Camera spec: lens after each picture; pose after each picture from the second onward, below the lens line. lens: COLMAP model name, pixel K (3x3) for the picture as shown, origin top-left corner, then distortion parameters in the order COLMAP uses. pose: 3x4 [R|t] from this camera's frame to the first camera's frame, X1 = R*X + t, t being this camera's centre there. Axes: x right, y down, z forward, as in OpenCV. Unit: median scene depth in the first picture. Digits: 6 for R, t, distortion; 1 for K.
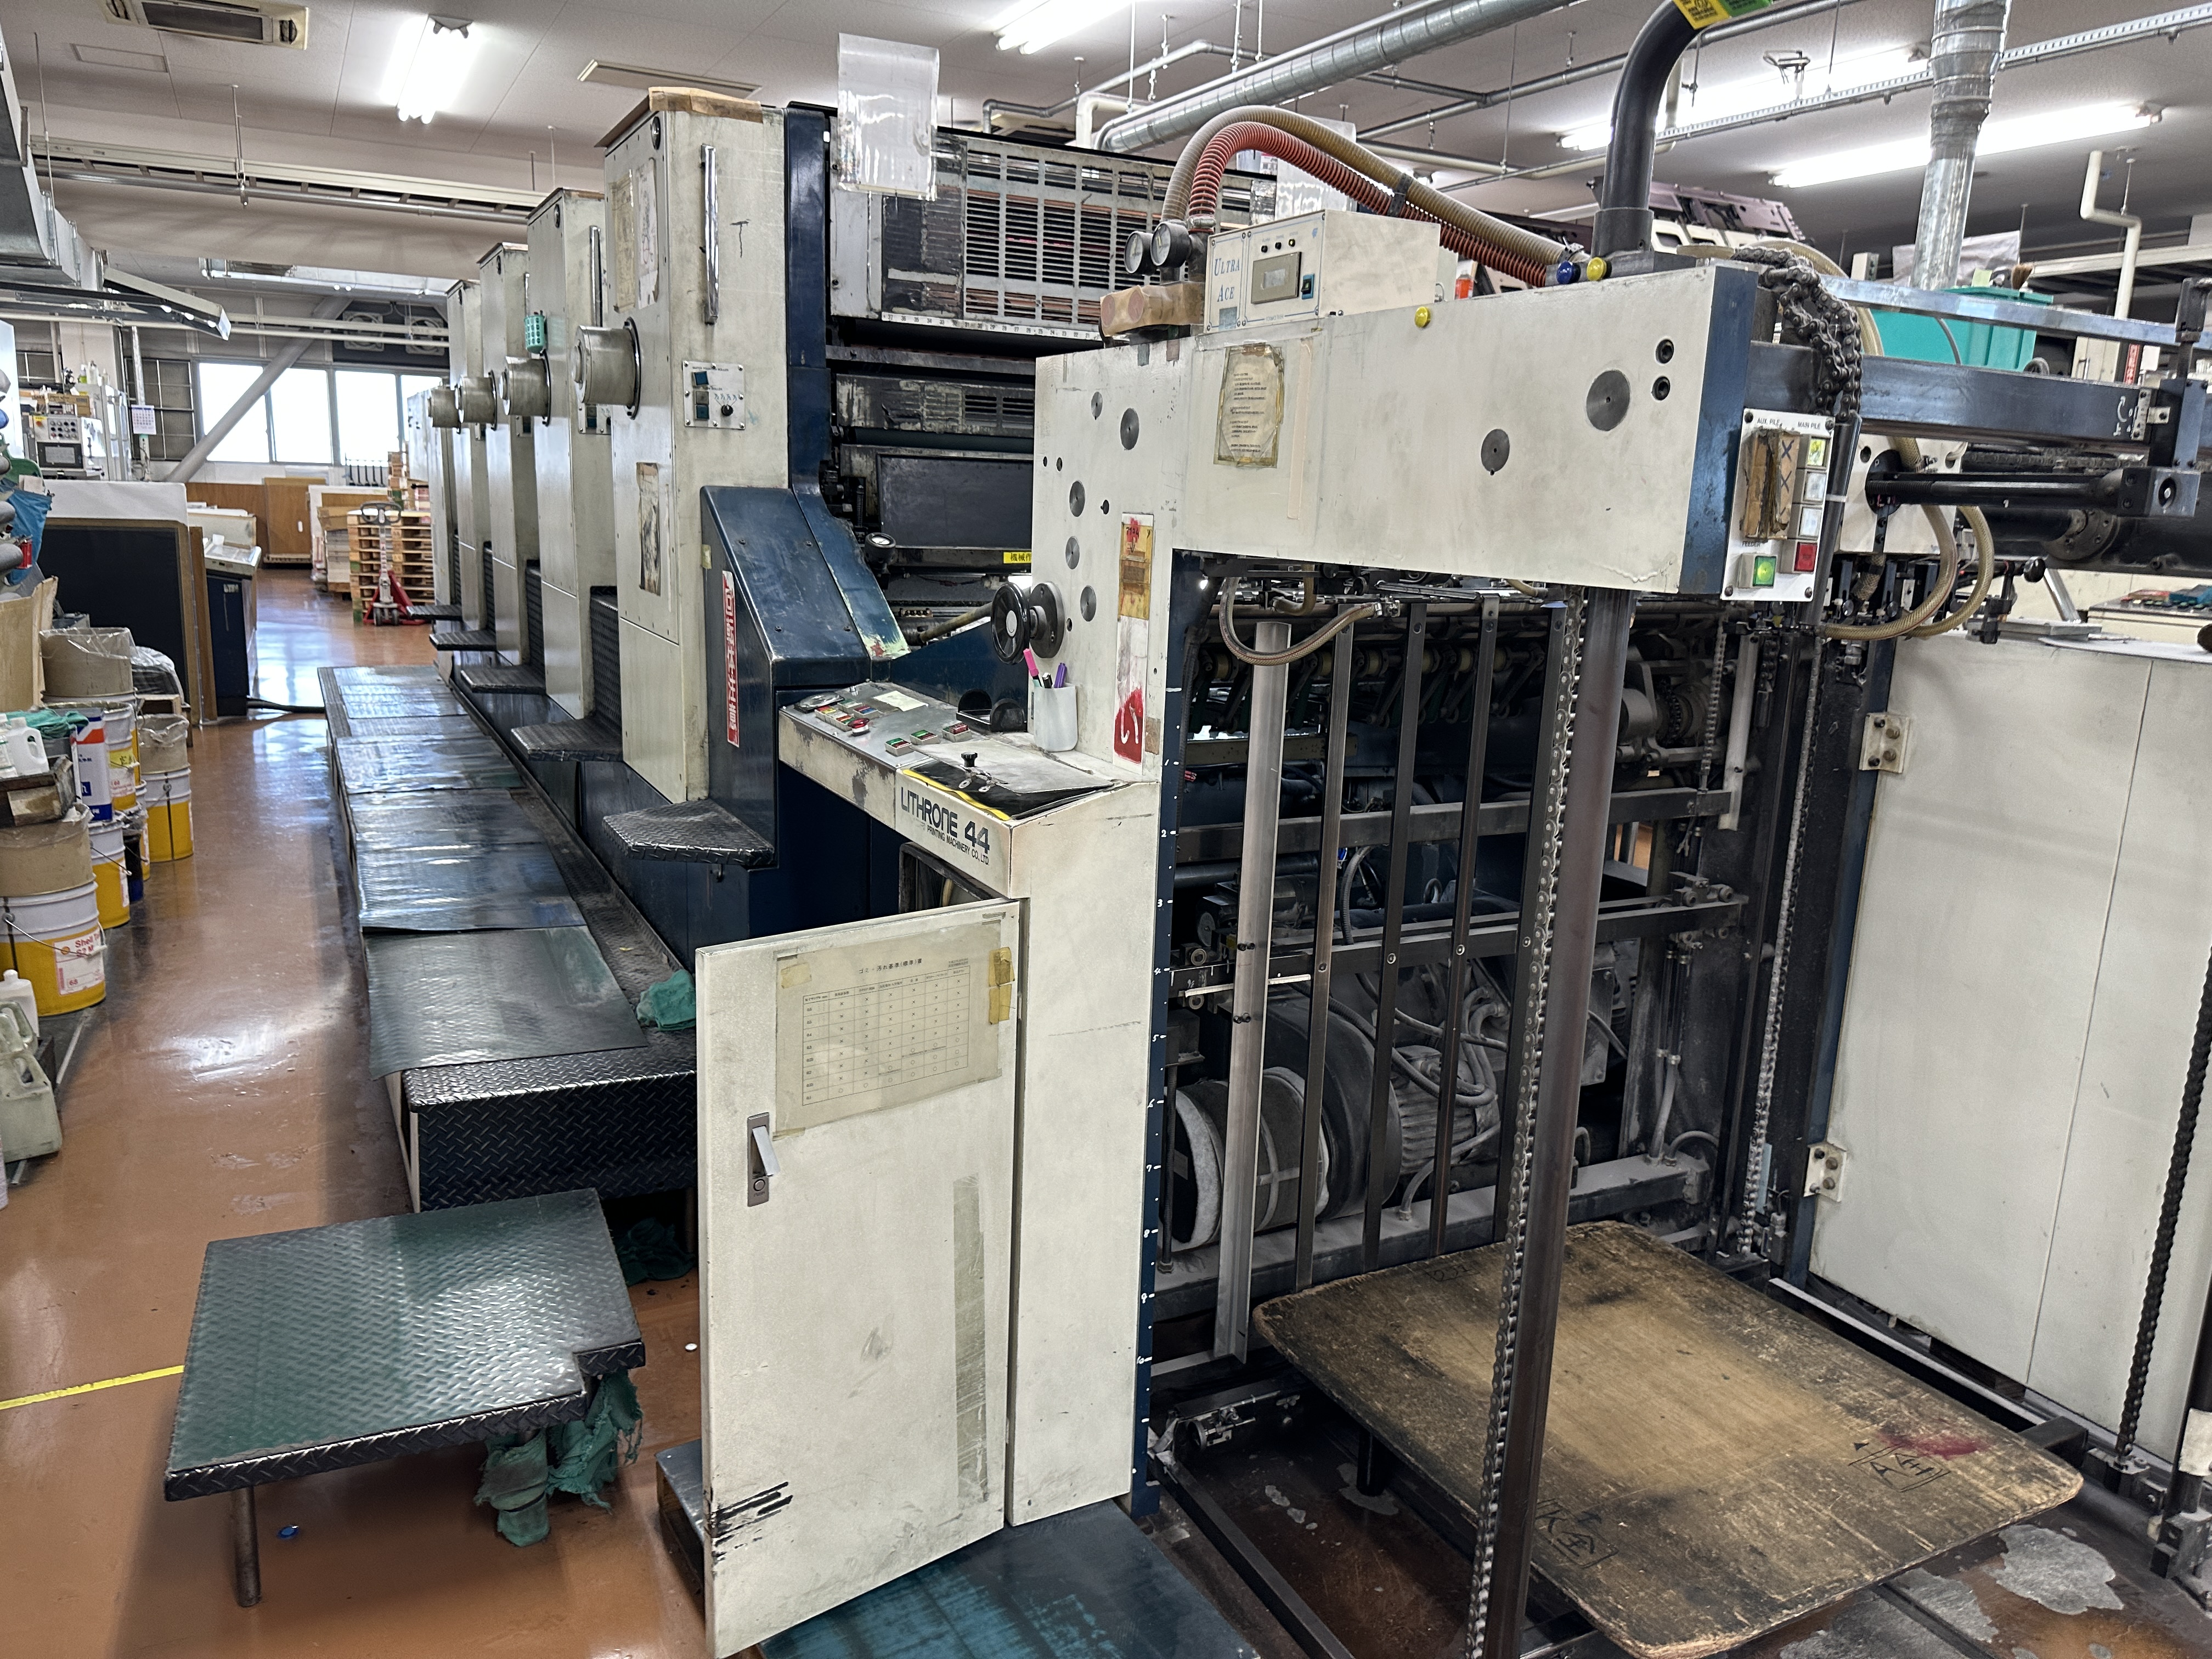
lens RADIAL K [[1566.4, 0, 1112.4], [0, 1566.4, 835.3], [0, 0, 1]] dist [0.176681, -0.370340]
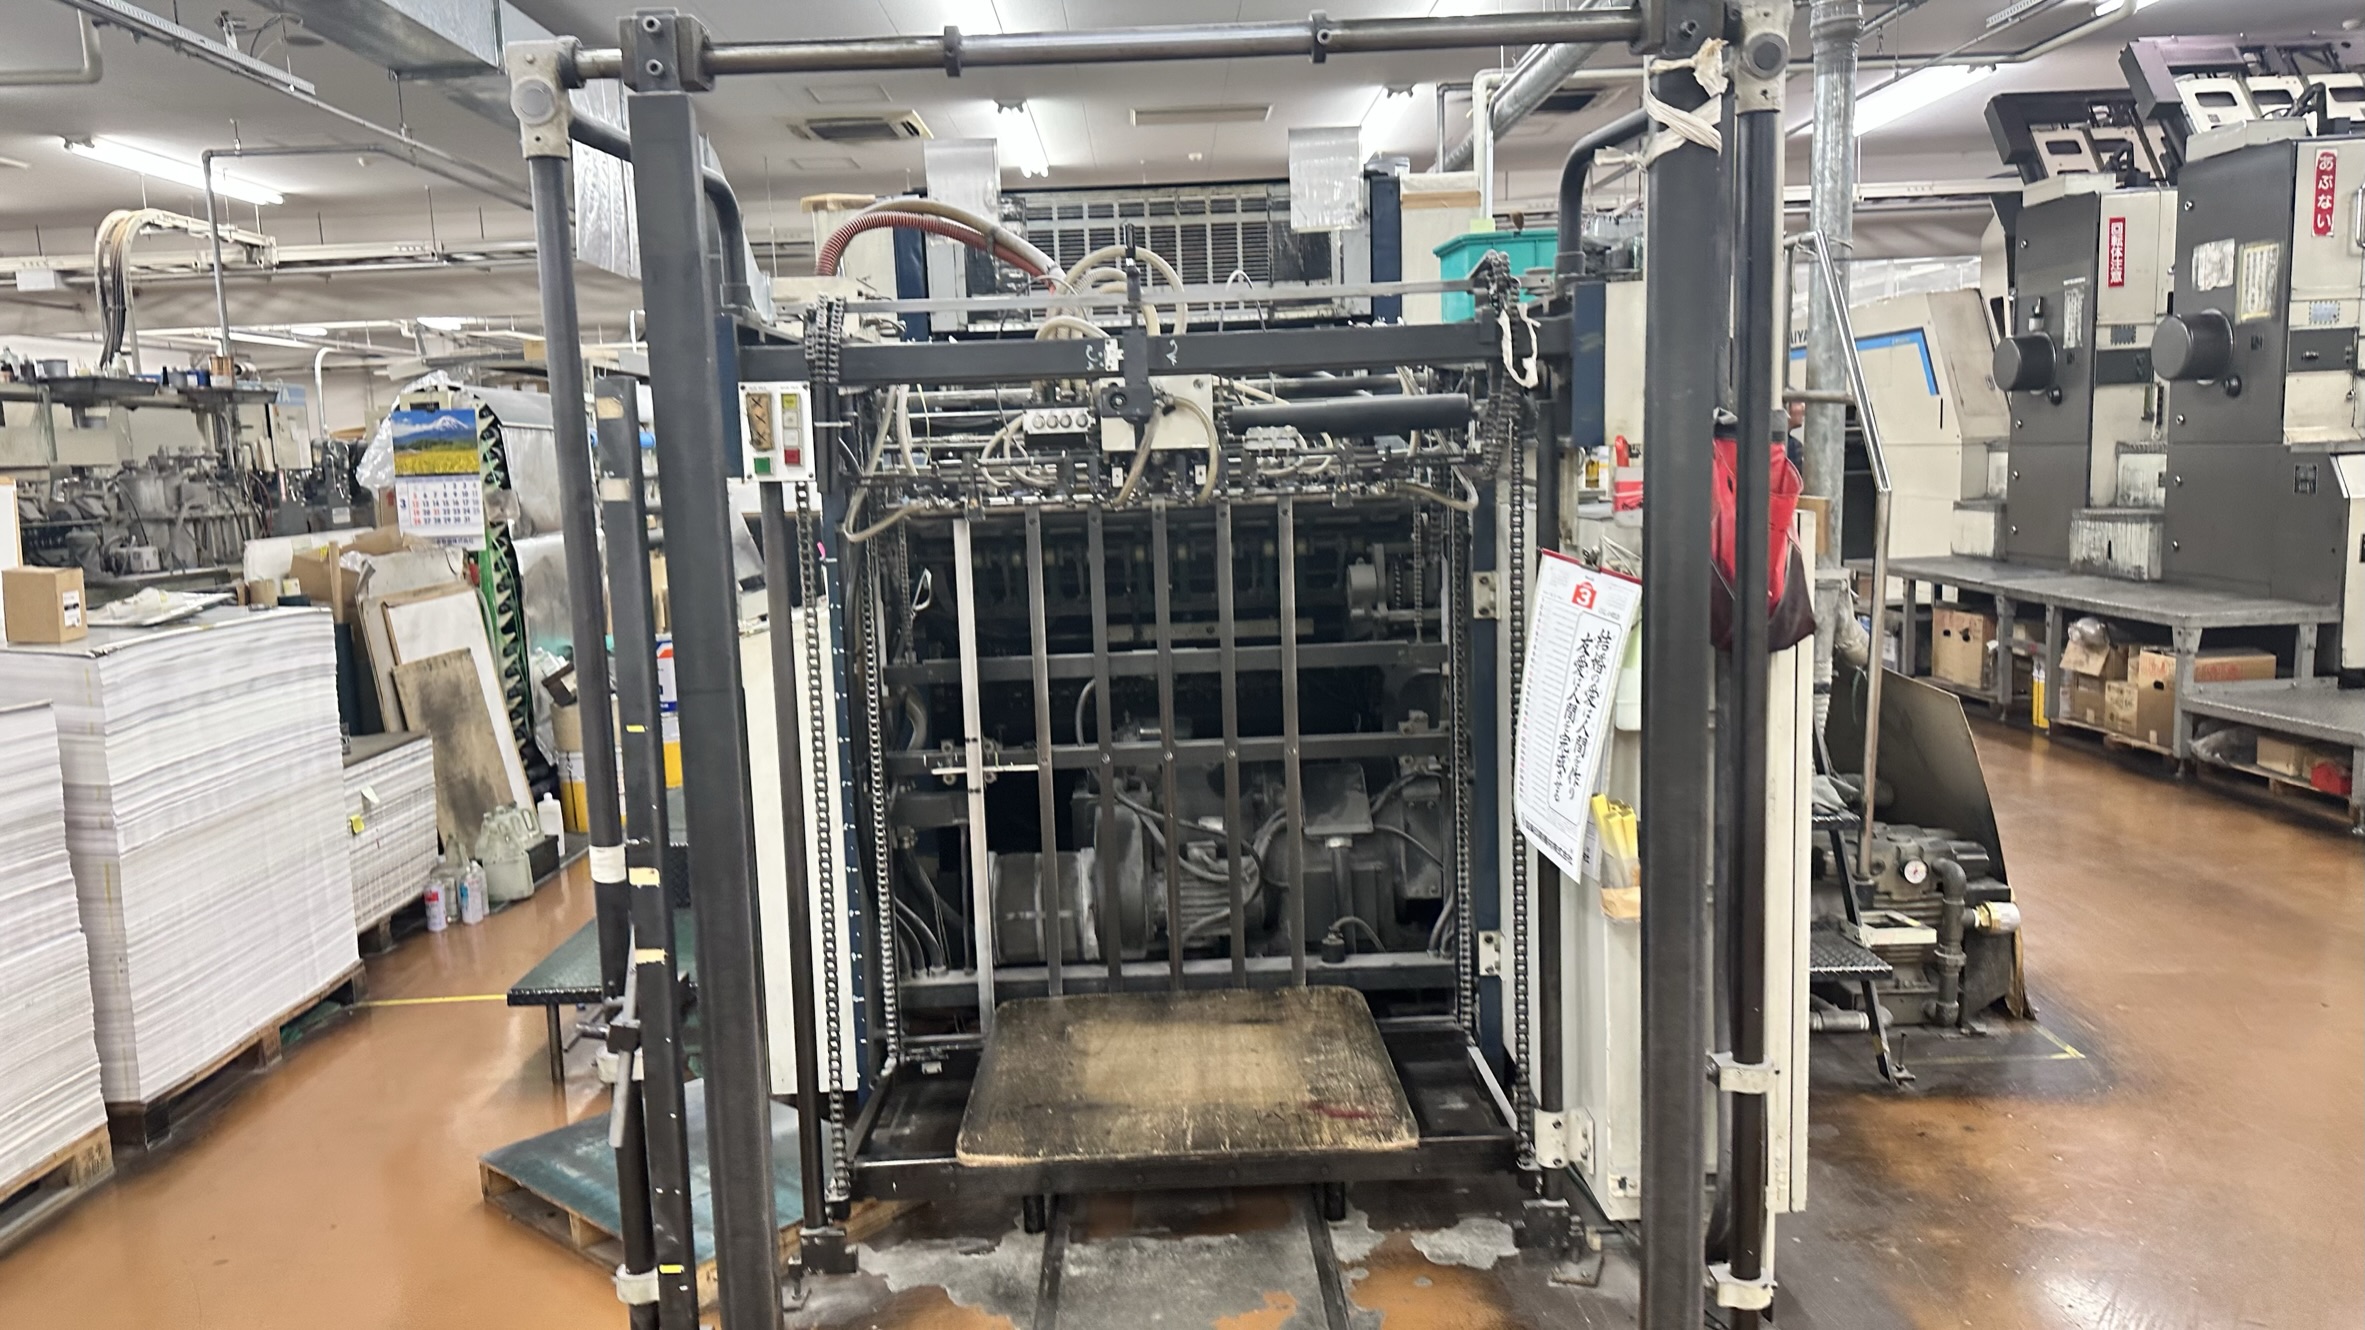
lens RADIAL K [[1679.8, 0, 1169.8], [0, 1679.8, 681.2], [0, 0, 1]] dist [0.143279, -0.219789]
pose [[0.893894, -0.011640, -0.448128, 0.881395], [-0.024600, 0.996883, -0.074965, 0.118062], [0.447603, 0.078035, 0.890821, -0.290615]]
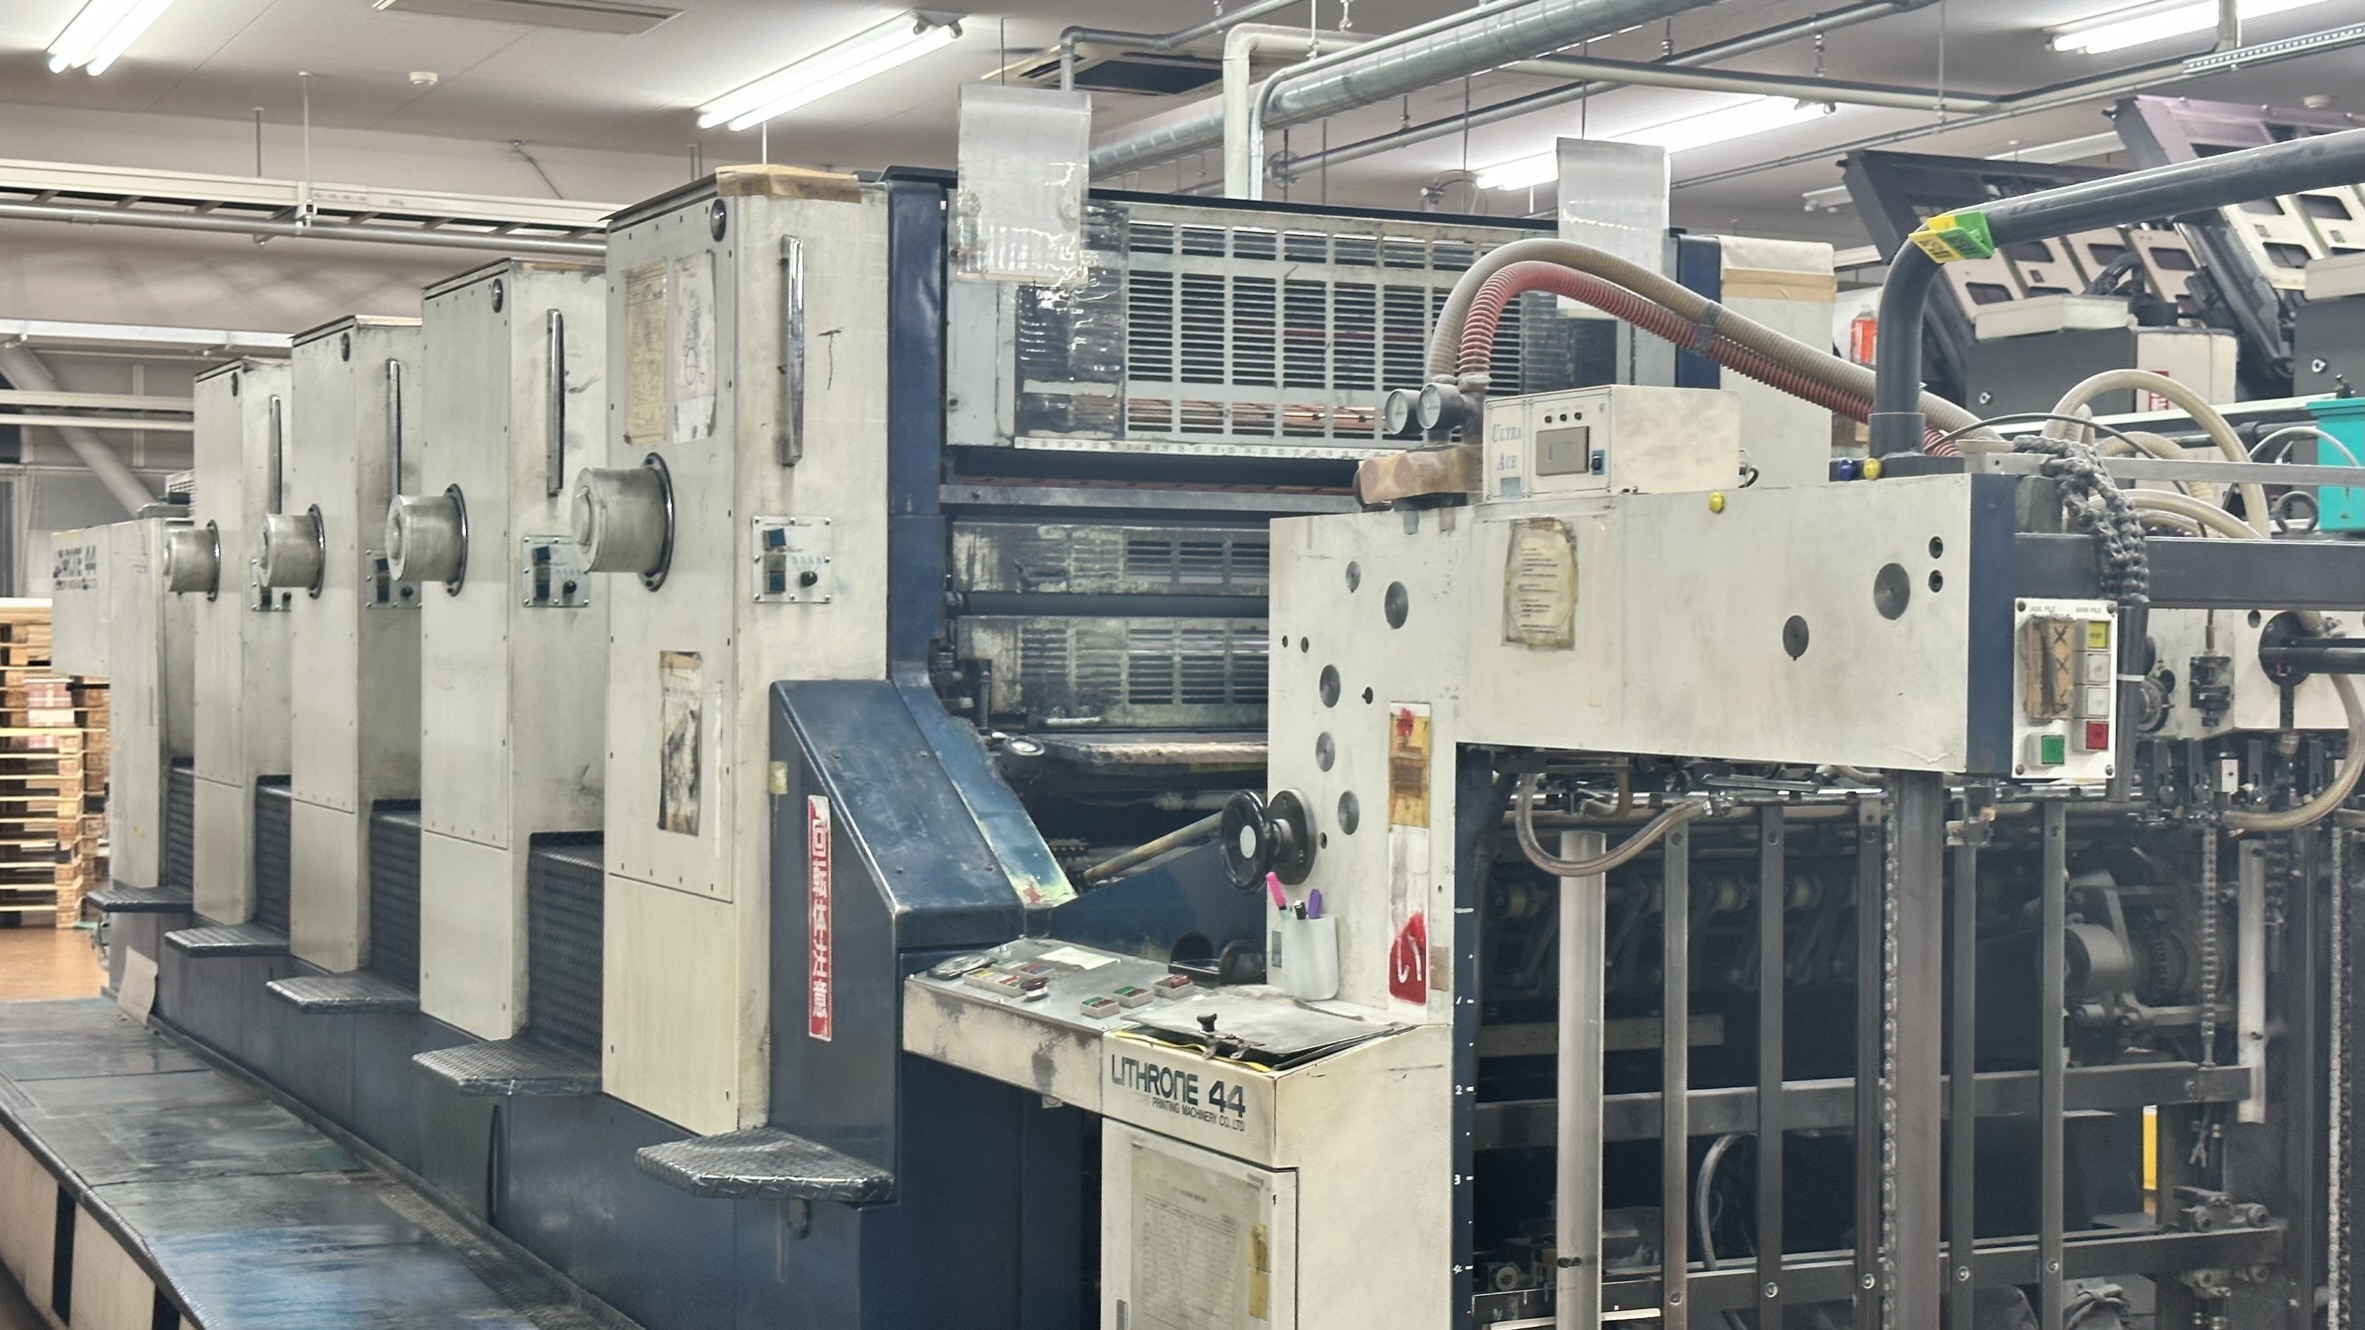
lens RADIAL K [[3300.8, 0, 1182.5], [0, 3300.8, 665.0], [0, 0, 1]] dist [0.149738, -0.012046]
pose [[0.999368, -0.028739, -0.020940, -0.053296], [0.023805, 0.978182, -0.206380, 0.105933], [0.026414, 0.205751, 0.978248, -0.565576]]
